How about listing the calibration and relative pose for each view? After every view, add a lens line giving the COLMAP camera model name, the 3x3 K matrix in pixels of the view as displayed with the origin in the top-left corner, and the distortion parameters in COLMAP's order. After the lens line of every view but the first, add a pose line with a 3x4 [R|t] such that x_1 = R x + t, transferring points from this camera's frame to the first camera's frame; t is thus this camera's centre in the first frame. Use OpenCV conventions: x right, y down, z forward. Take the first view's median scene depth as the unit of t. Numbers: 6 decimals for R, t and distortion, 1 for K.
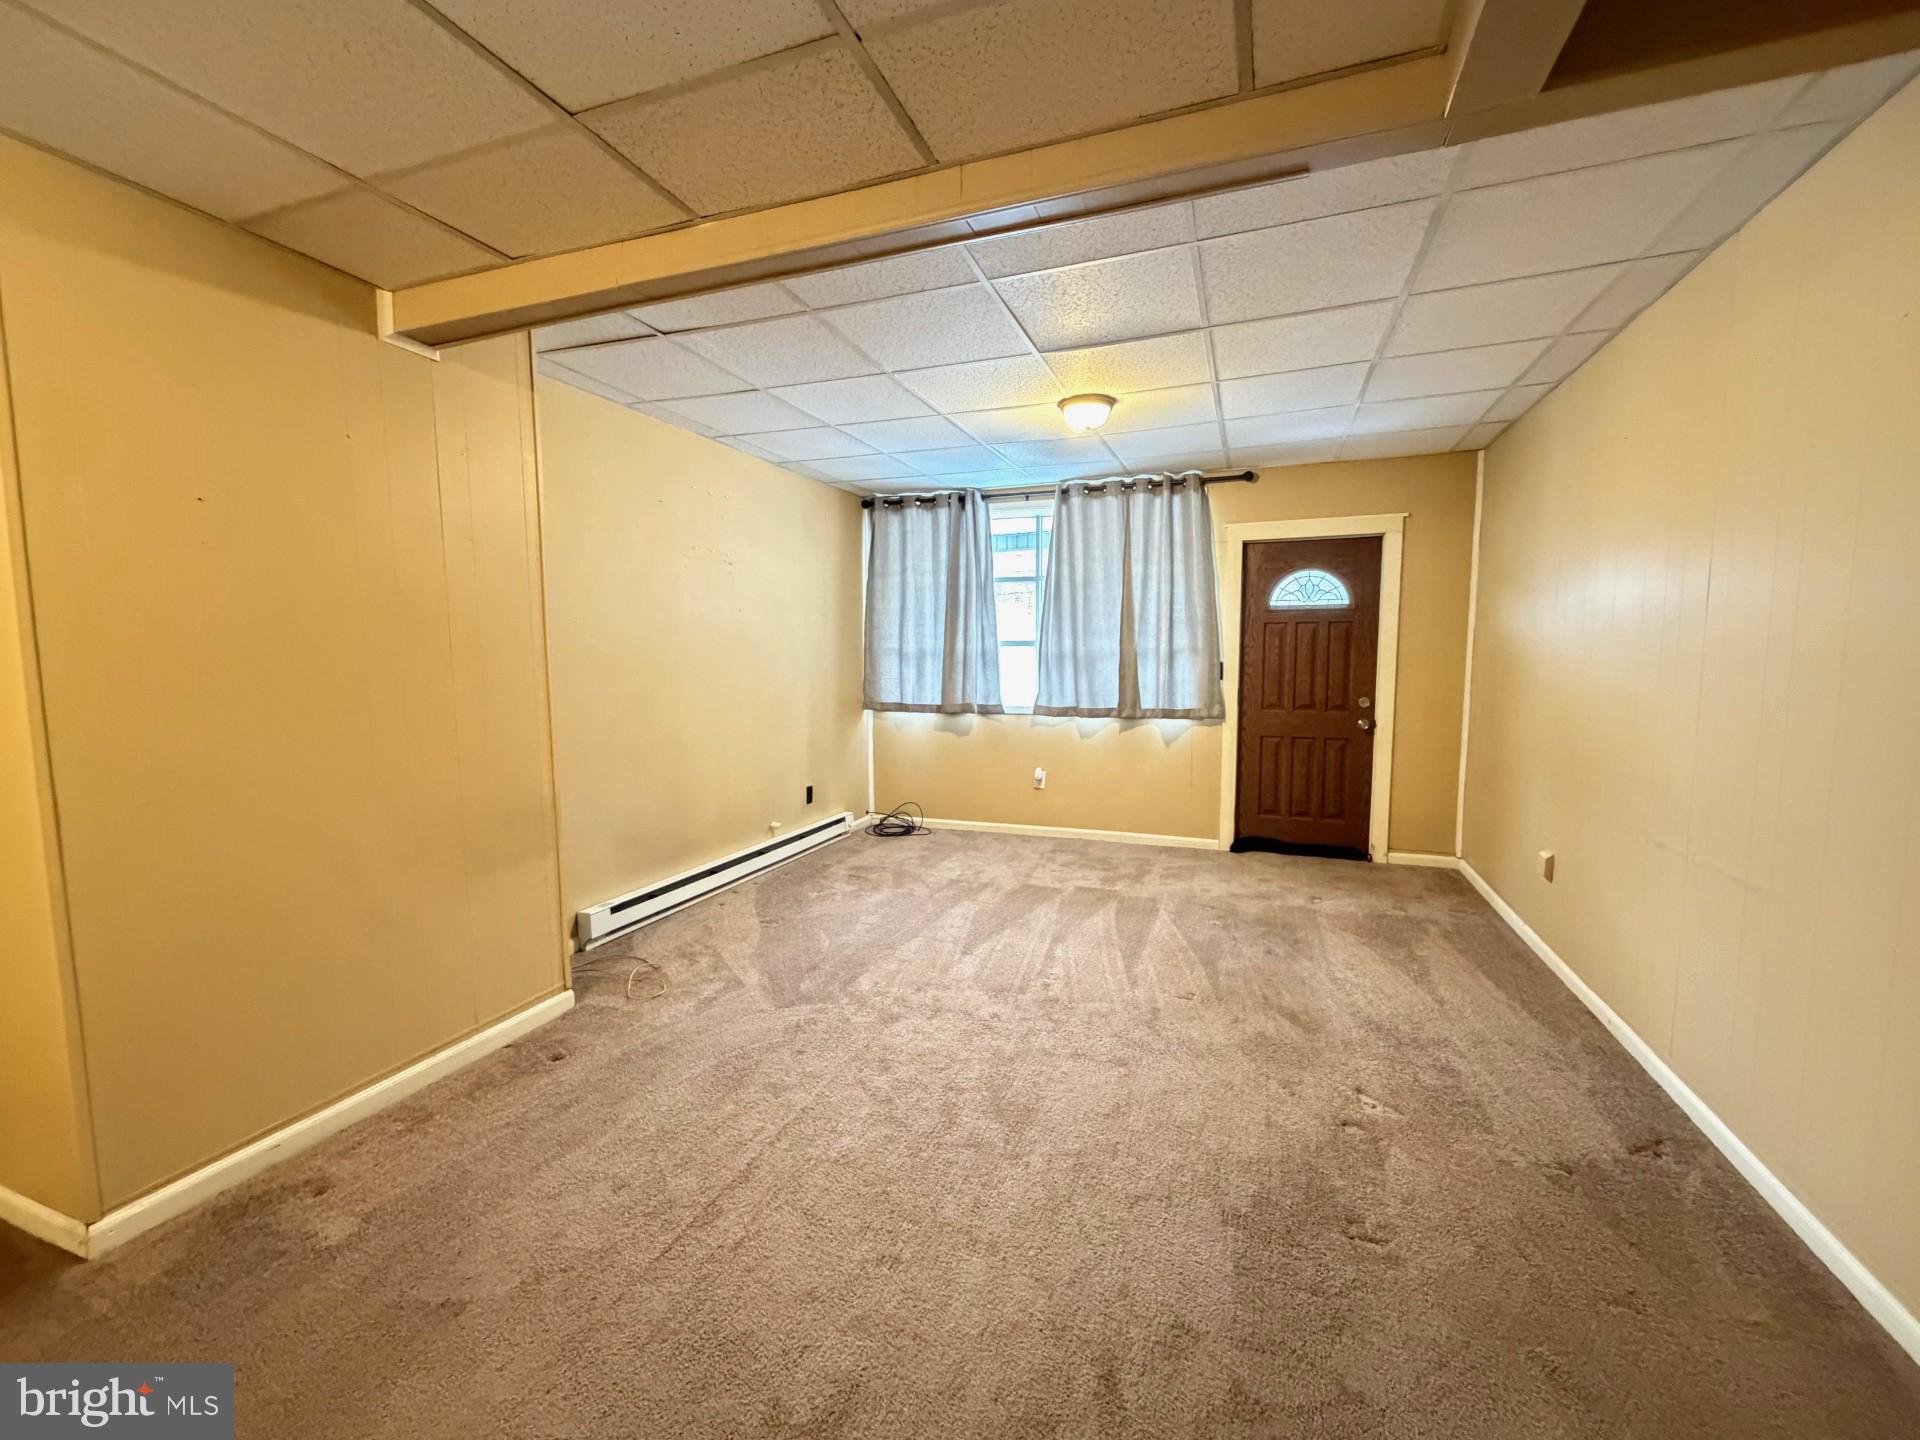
lens RADIAL K [[785.1, 0, 960.5], [0, 785.1, 719.8], [0, 0, 1]] dist [0.000807, -0.000067]
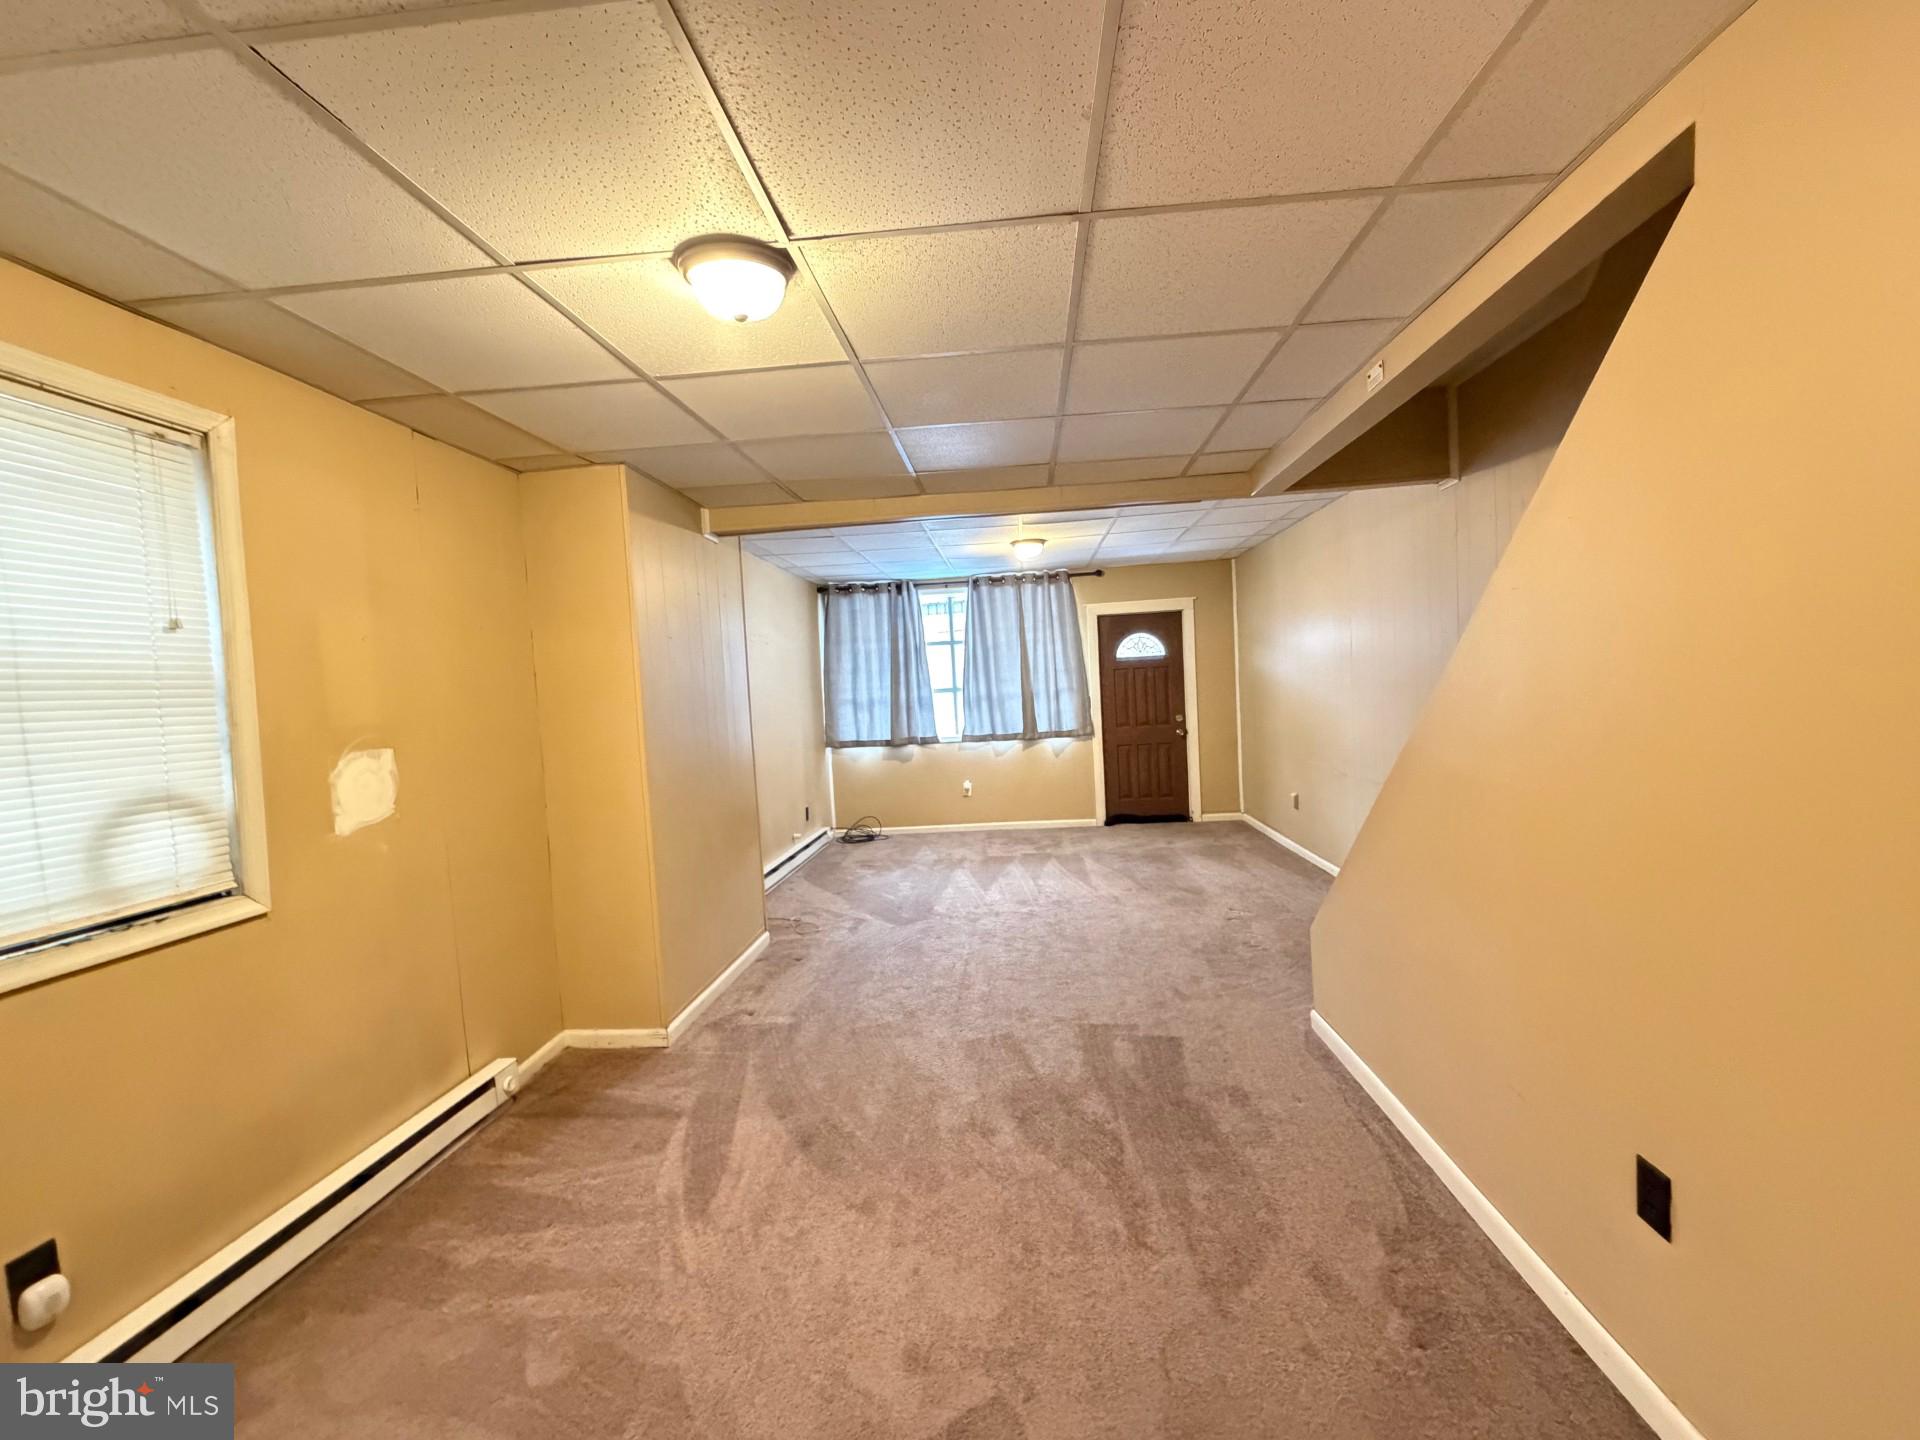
lens RADIAL K [[785.1, 0, 961.2], [0, 785.1, 720.5], [0, 0, 1]] dist [0.000807, -0.000067]
pose [[0.959799, -0.059193, 0.274375, -0.306056], [0.073633, 0.996374, -0.042625, 0.015789], [-0.270857, 0.061115, 0.960678, -0.346354]]
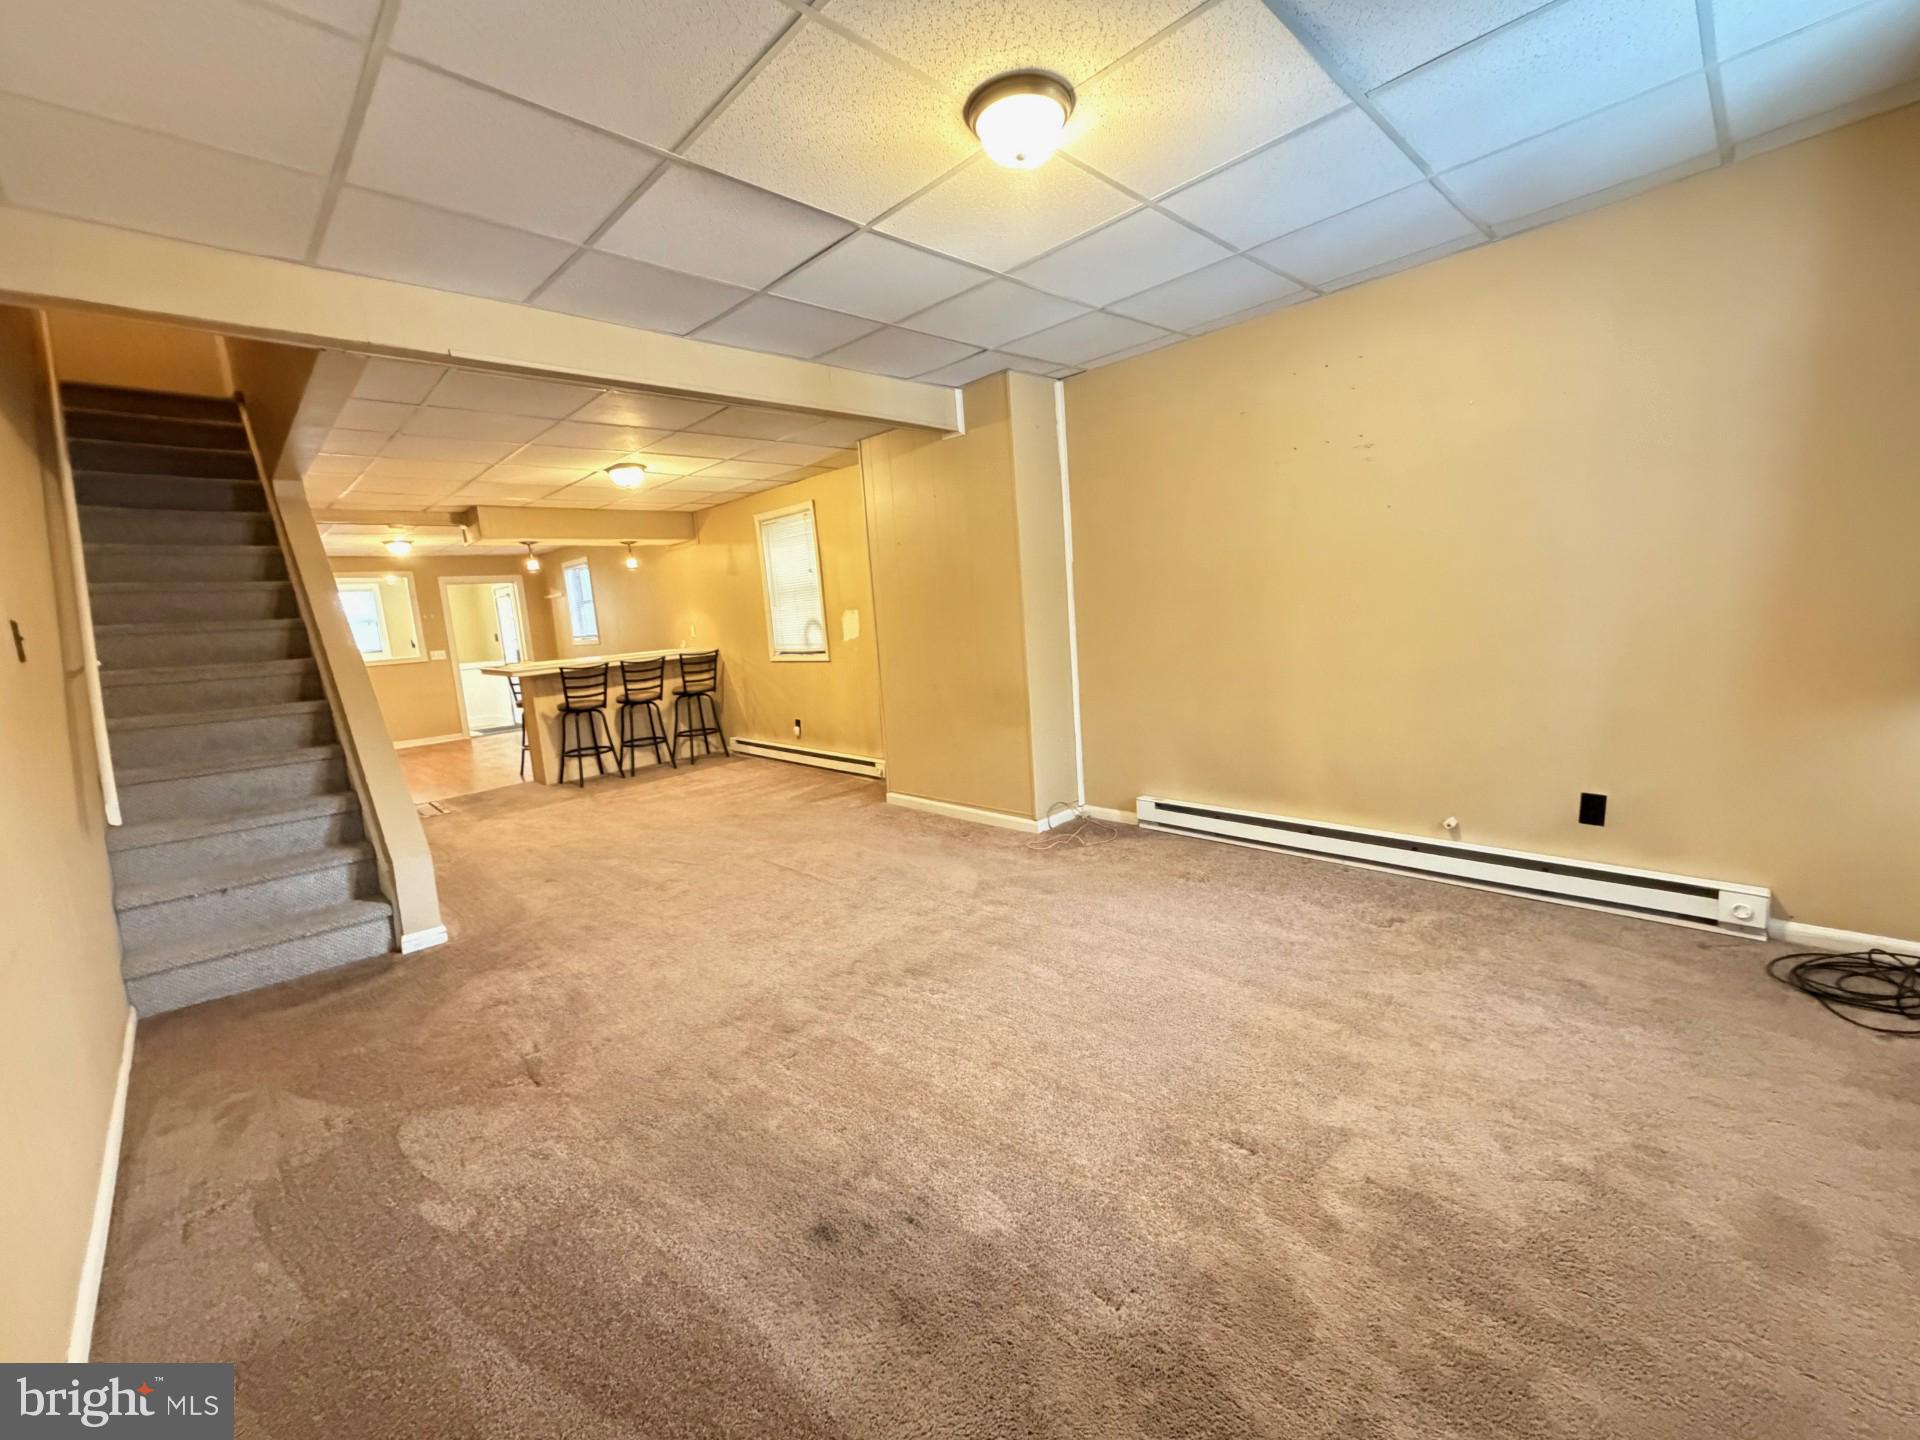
lens RADIAL K [[785.1, 0, 958.3], [0, 785.1, 720.5], [0, 0, 1]] dist [0.000807, -0.000067]
pose [[-0.422328, 0.163917, -0.891499, 0.496757], [-0.006027, 0.982984, 0.183594, -0.067046], [0.906423, 0.082910, -0.414153, 0.845906]]
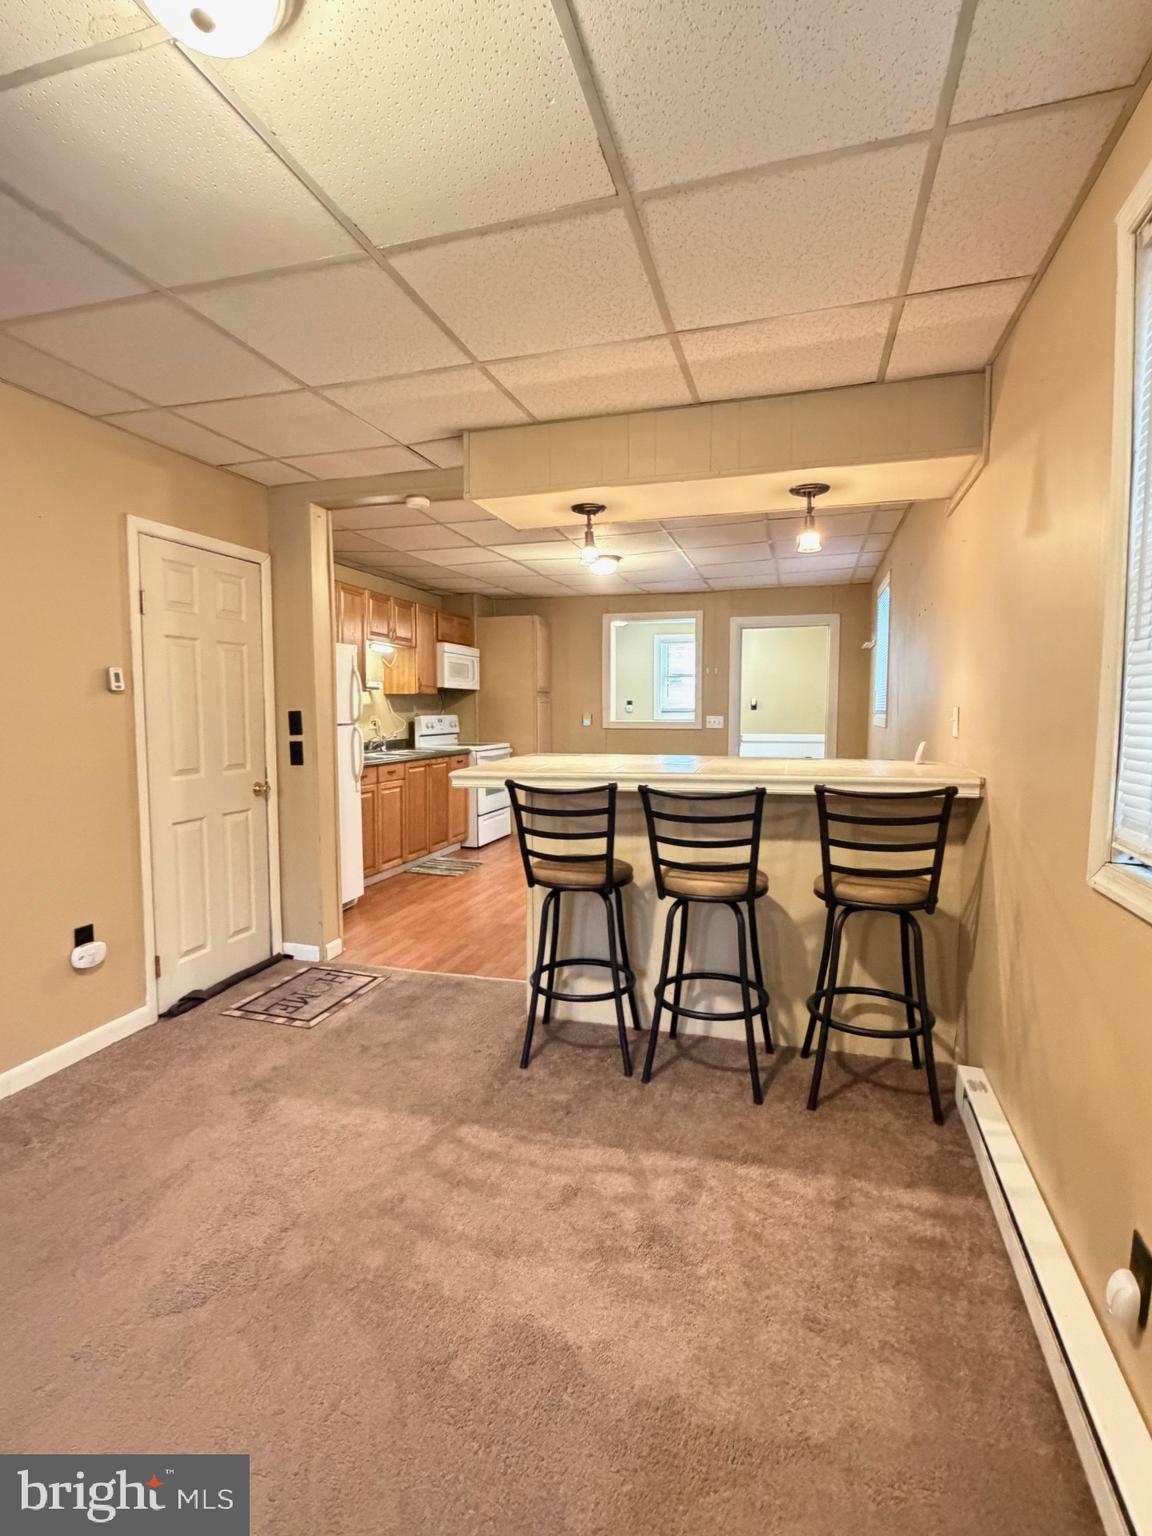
lens RADIAL K [[766.4, 0, 569.9], [0, 766.4, 770.1], [0, 0, 1]] dist [0.000579, 0.000507]
pose [[-0.998180, 0.008728, -0.059674, -0.386251], [-0.001324, 0.986062, 0.166372, -0.008918], [0.060295, 0.166148, -0.984256, 0.243874]]
